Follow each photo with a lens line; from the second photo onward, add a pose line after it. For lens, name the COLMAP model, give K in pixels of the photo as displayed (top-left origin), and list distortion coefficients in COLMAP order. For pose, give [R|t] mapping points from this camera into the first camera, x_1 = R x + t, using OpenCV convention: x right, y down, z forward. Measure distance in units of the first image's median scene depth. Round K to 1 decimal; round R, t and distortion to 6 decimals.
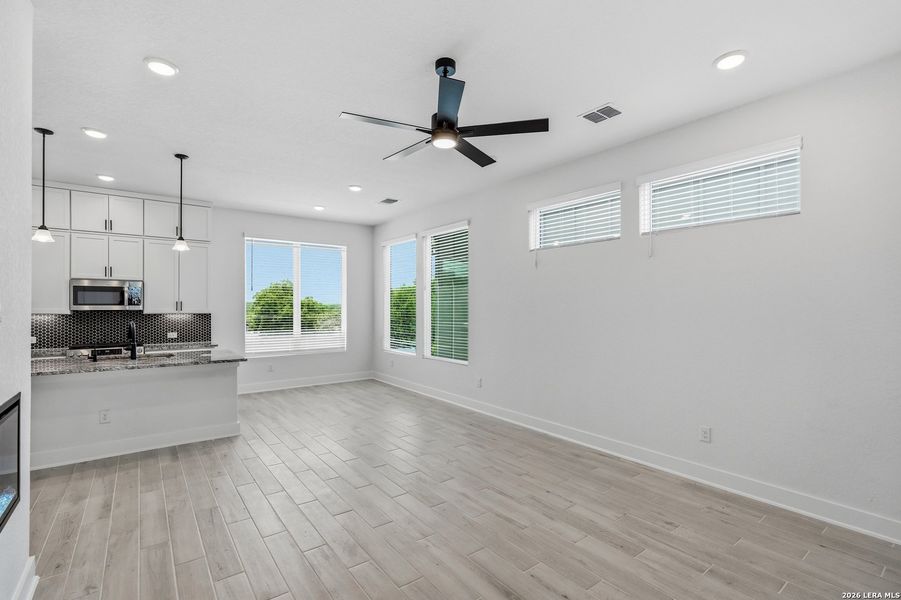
lens RADIAL K [[410.0, 0, 450.2], [0, 410.0, 306.0], [0, 0, 1]] dist [-0.016578, 0.005691]
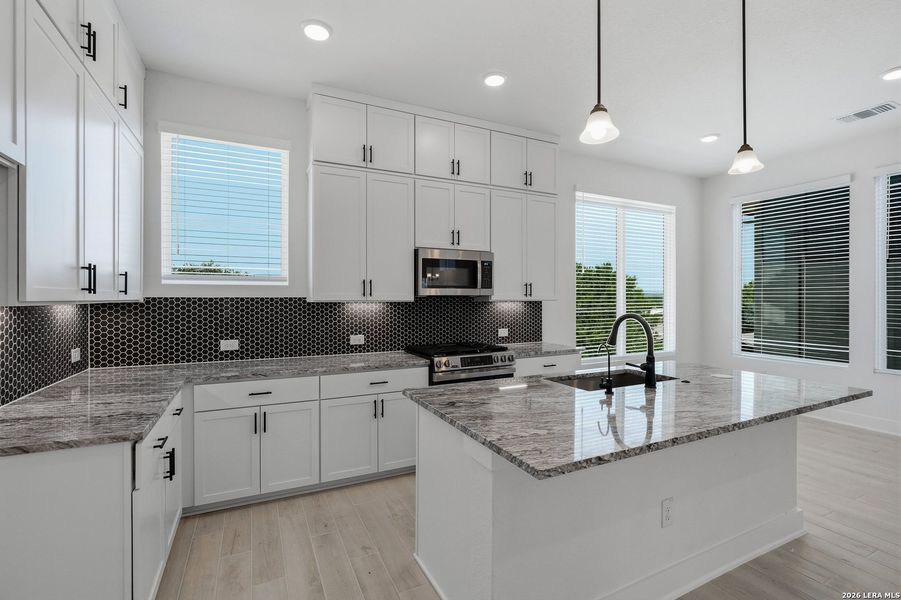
lens RADIAL K [[410.0, 0, 449.3], [0, 410.0, 298.8], [0, 0, 1]] dist [-0.016578, 0.005691]
pose [[0.980922, -0.000278, -0.194402, -0.701158], [0.001438, 0.999982, 0.005823, 0.011136], [0.194397, -0.005991, 0.980905, 0.331734]]
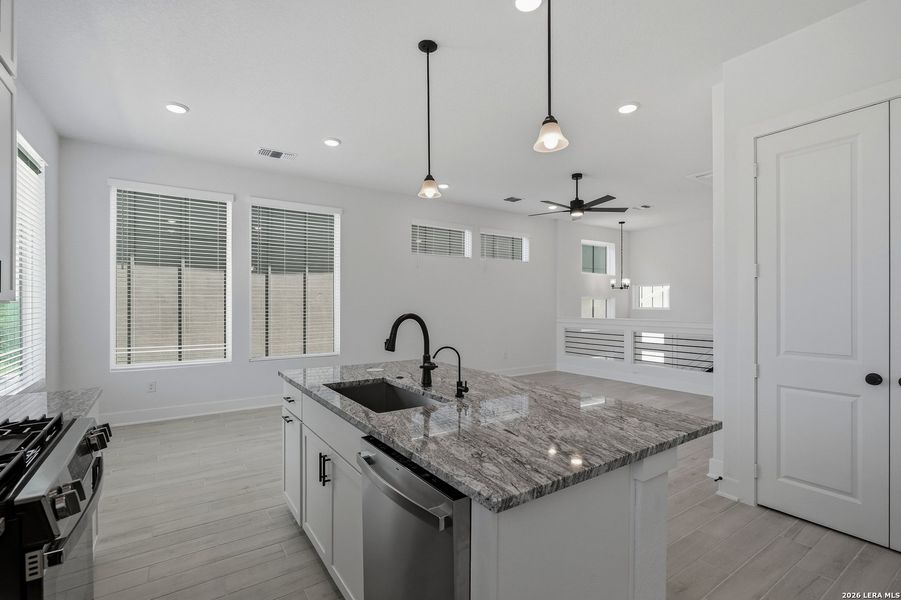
lens RADIAL K [[410.0, 0, 451.9], [0, 410.0, 304.9], [0, 0, 1]] dist [-0.016578, 0.005691]
pose [[0.054312, -0.003374, 0.998518, -0.981293], [-0.002092, 0.999992, 0.003493, 0.019624], [-0.998522, -0.002278, 0.054305, 0.710228]]
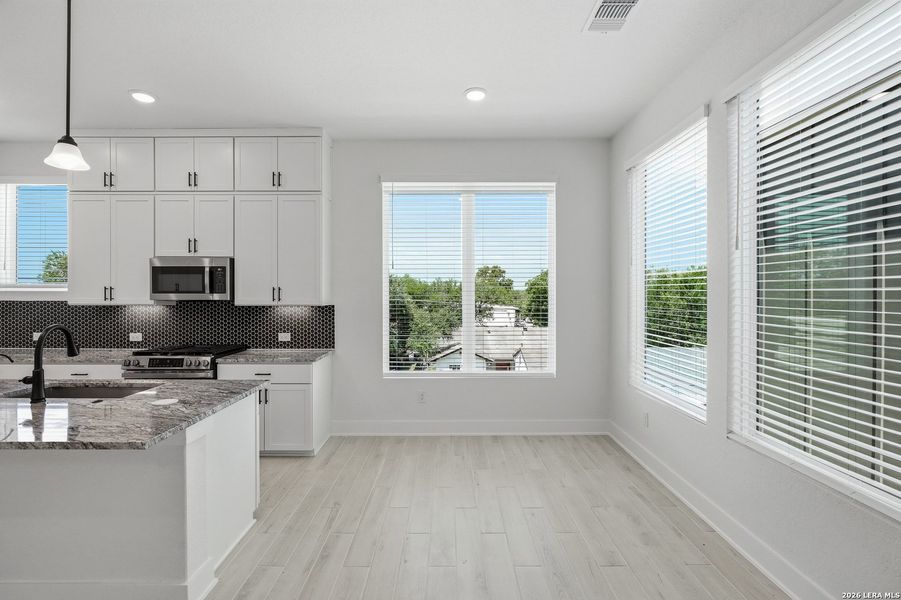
lens RADIAL K [[410.0, 0, 449.8], [0, 410.0, 293.6], [0, 0, 1]] dist [-0.016578, 0.005691]
pose [[0.794548, -0.000348, -0.607202, -0.053436], [0.001280, 0.999999, 0.001102, -0.001329], [0.607201, -0.001653, 0.794547, 0.688725]]
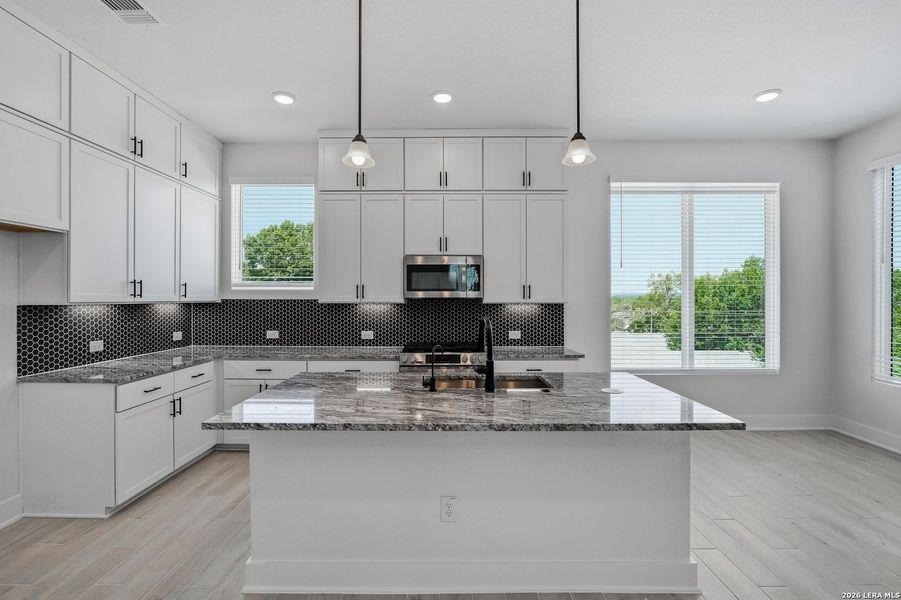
lens RADIAL K [[410.0, 0, 449.1], [0, 410.0, 300.4], [0, 0, 1]] dist [-0.016578, 0.005691]
pose [[0.790283, 0.001280, -0.612740, -0.379231], [0.002298, 0.999985, 0.005054, 0.010633], [0.612737, -0.005402, 0.790268, 0.421928]]
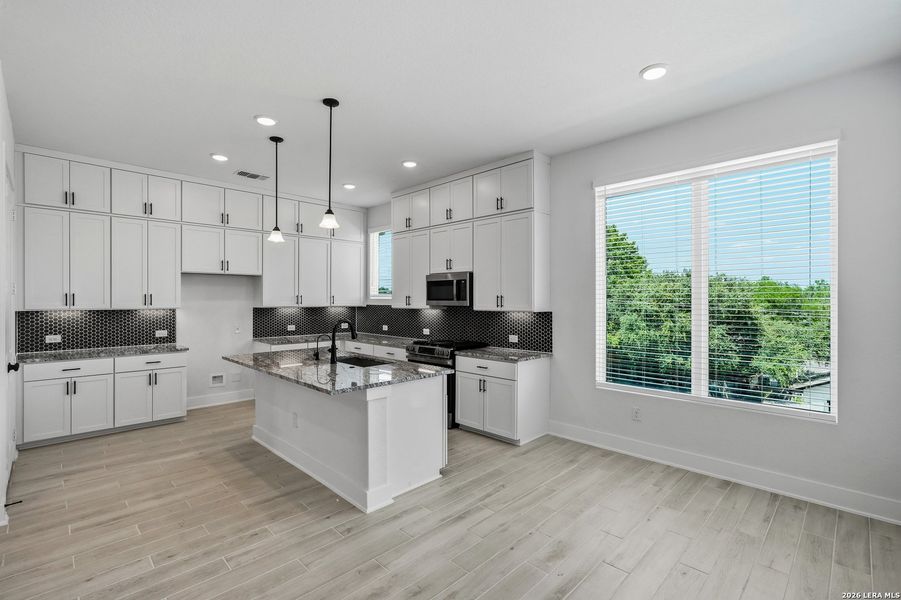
lens RADIAL K [[410.0, 0, 449.2], [0, 410.0, 300.5], [0, 0, 1]] dist [-0.016578, 0.005691]
pose [[0.130212, 0.000535, -0.991486, 0.087681], [-0.000449, 1.000000, 0.000480, -0.002018], [0.991486, 0.000382, 0.130212, 0.854335]]
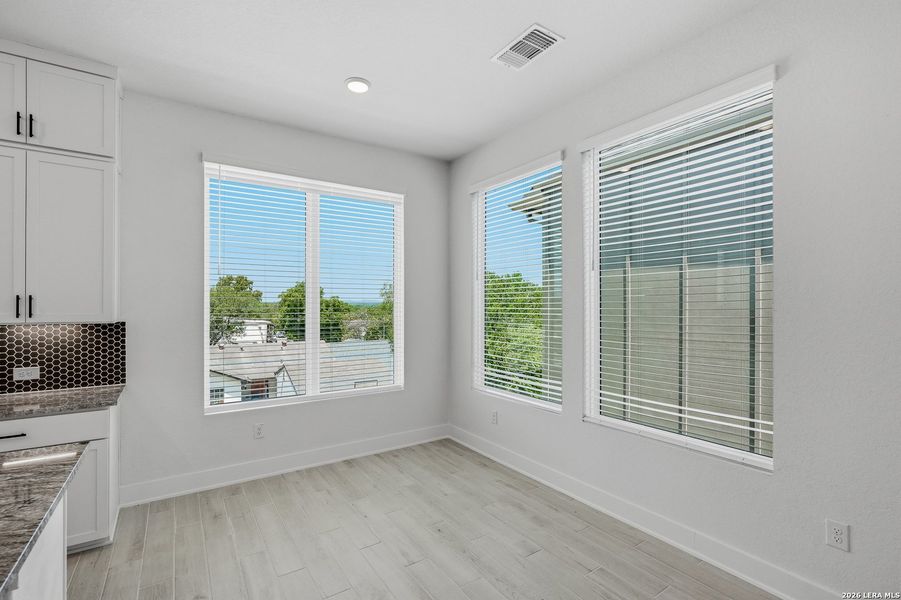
lens RADIAL K [[410.0, 0, 447.0], [0, 410.0, 304.7], [0, 0, 1]] dist [-0.016578, 0.005691]
pose [[0.997797, -0.000705, -0.066343, -0.226473], [0.000523, 0.999996, -0.002762, -0.000347], [0.066345, 0.002722, 0.997793, 0.658076]]
